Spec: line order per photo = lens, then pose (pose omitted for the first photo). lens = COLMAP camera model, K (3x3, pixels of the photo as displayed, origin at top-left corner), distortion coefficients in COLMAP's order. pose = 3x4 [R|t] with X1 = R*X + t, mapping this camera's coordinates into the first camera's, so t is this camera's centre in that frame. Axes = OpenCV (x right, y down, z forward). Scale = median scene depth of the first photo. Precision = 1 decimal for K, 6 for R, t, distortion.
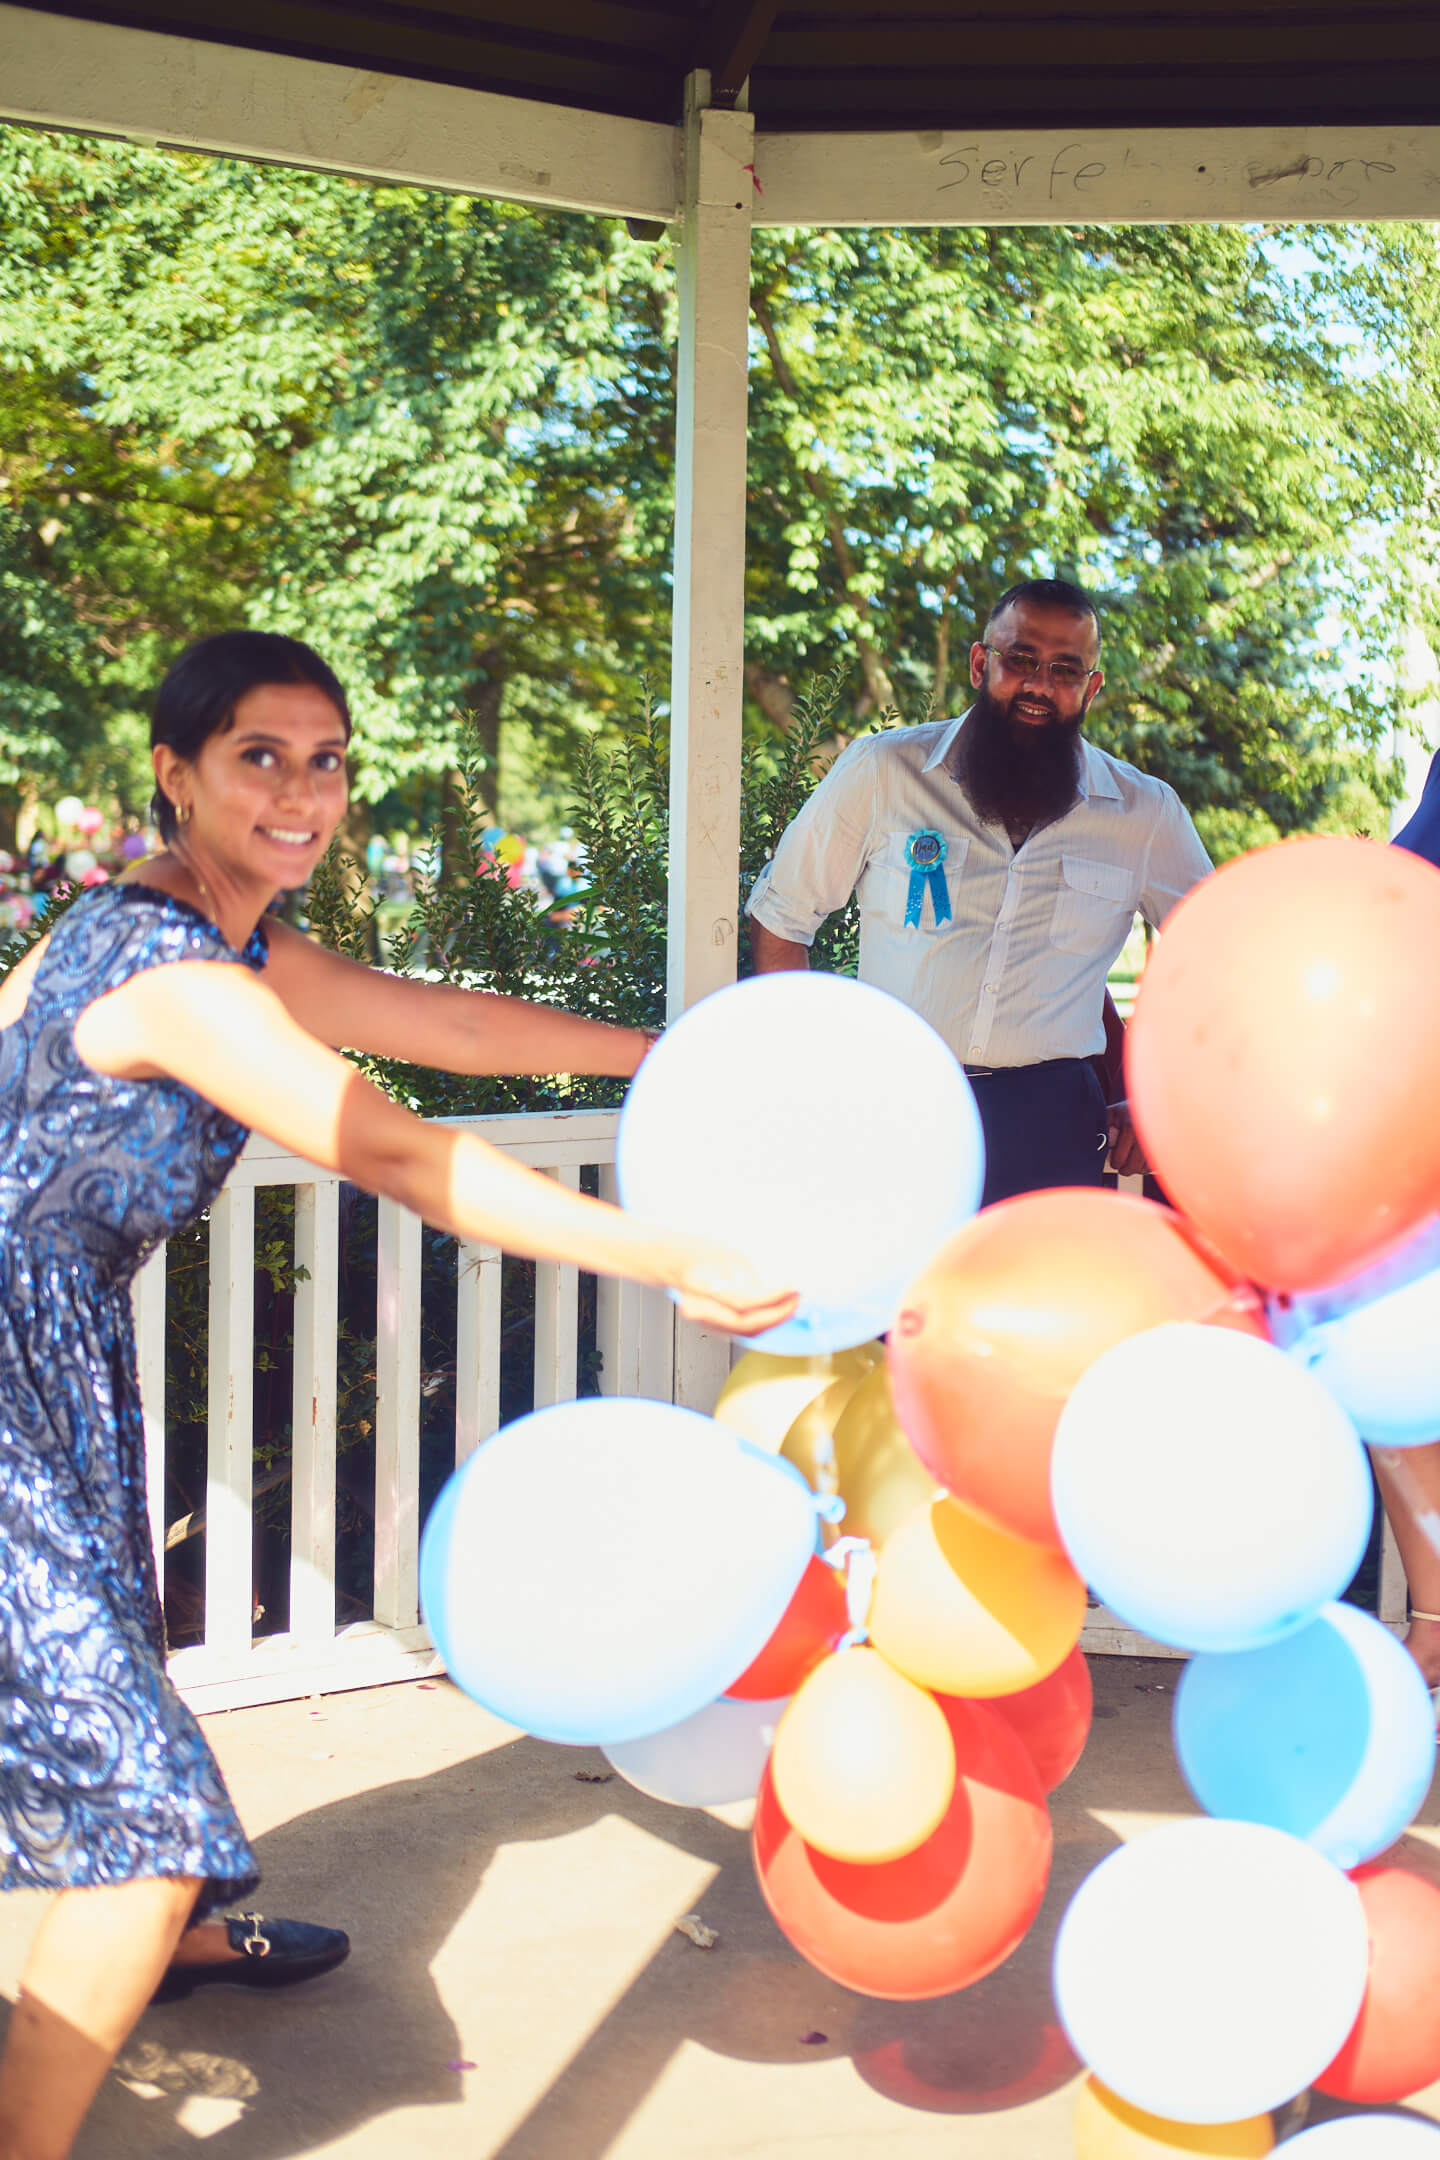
lens RADIAL K [[3232.0, 0, 720.0], [0, 3232.0, 1080.0], [0, 0, 1]] dist [0.030363, -0.073018]
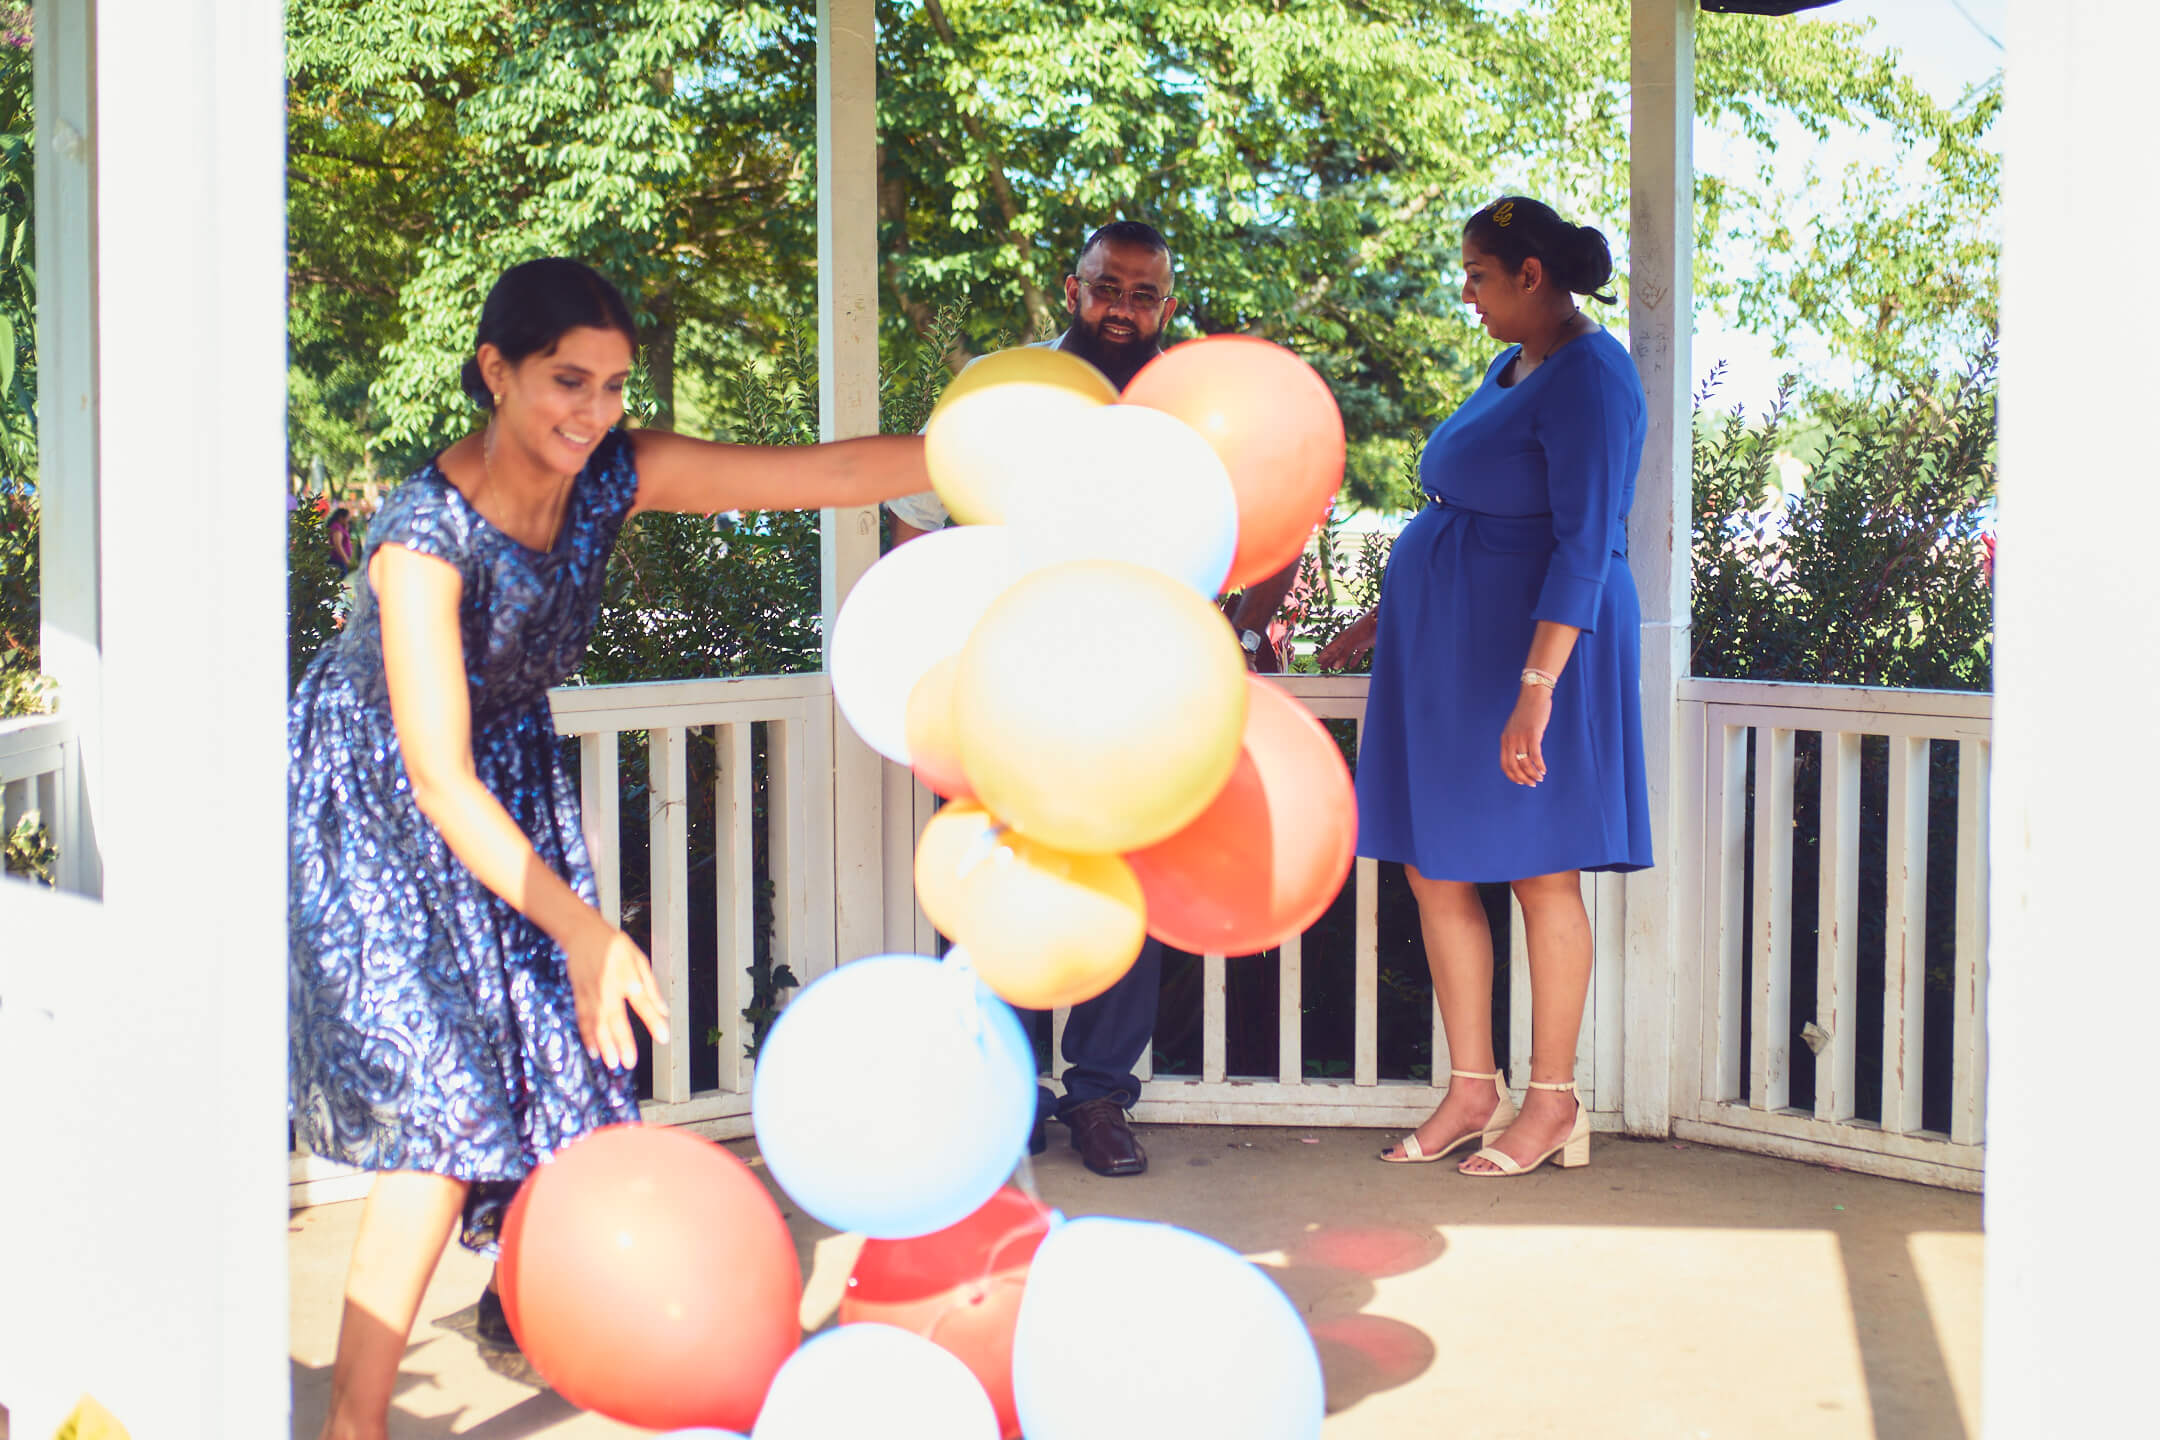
lens RADIAL K [[3322.2, 0, 1080.0], [0, 3322.2, 720.0], [0, 0, 1]] dist [-0.006390, -0.000606]
pose [[0.998342, -0.025601, 0.051554, 0.003454], [0.025799, 0.999662, -0.003174, 0.007934], [-0.051455, 0.004499, 0.998665, -0.052636]]
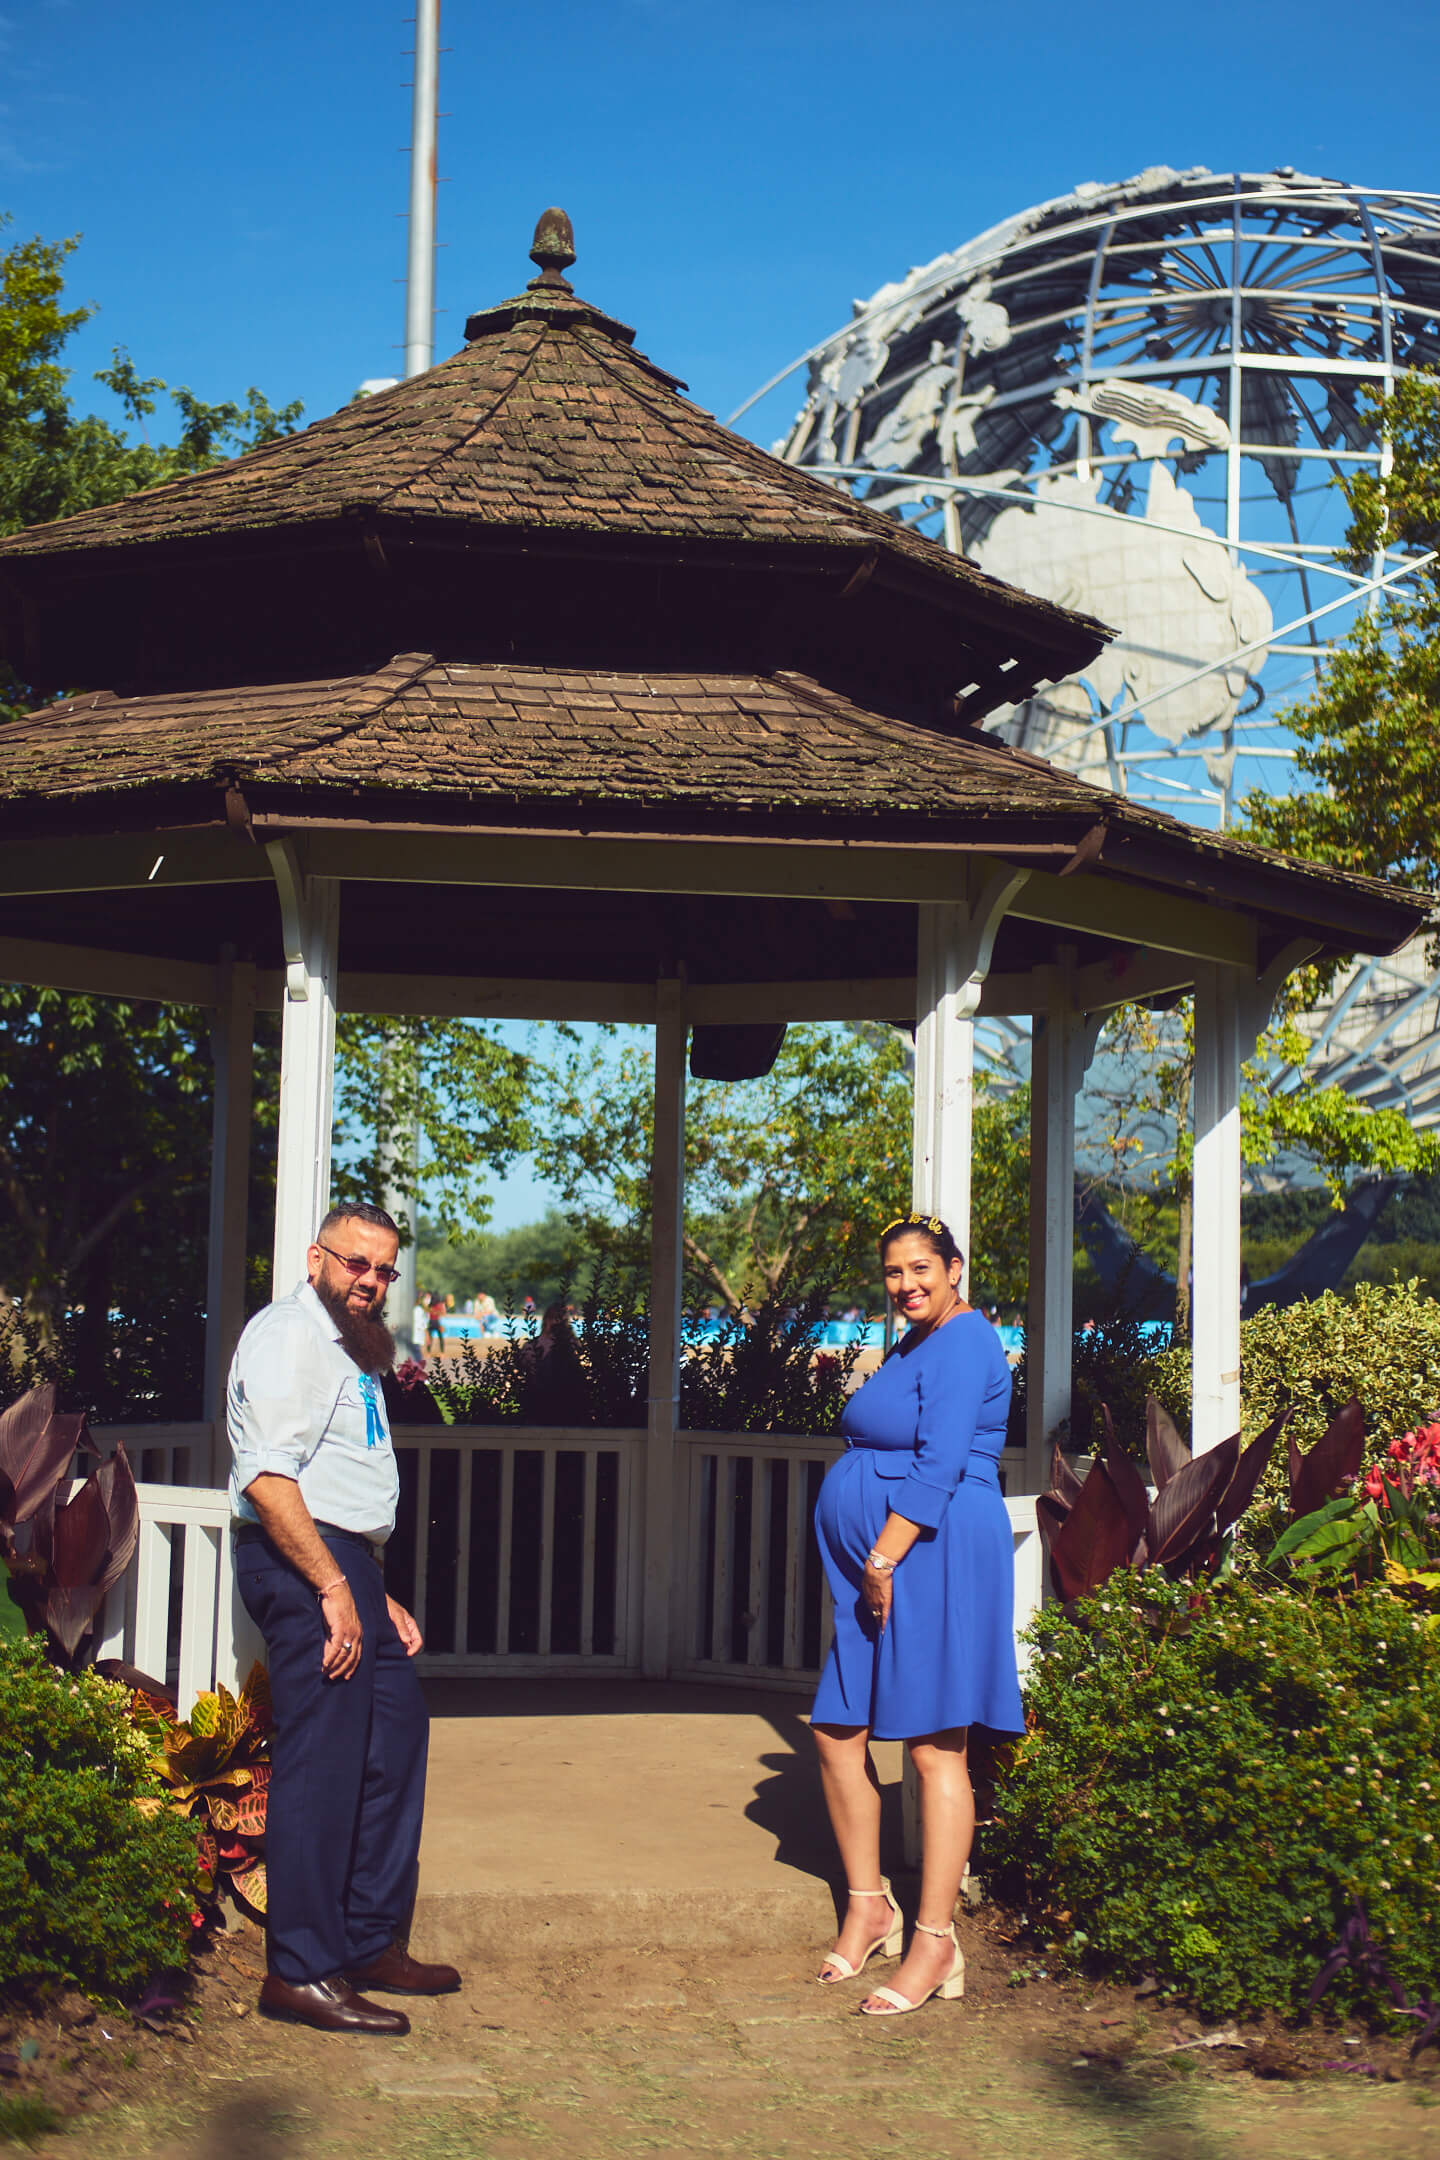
lens RADIAL K [[3143.8, 0, 720.0], [0, 3143.8, 1080.0], [0, 0, 1]] dist [-0.008101, -0.023018]
pose [[0.944984, 0.021558, 0.326405, -0.088089], [0.022520, 0.991171, -0.130663, 0.015086], [-0.326340, 0.130825, 0.936155, -0.250166]]
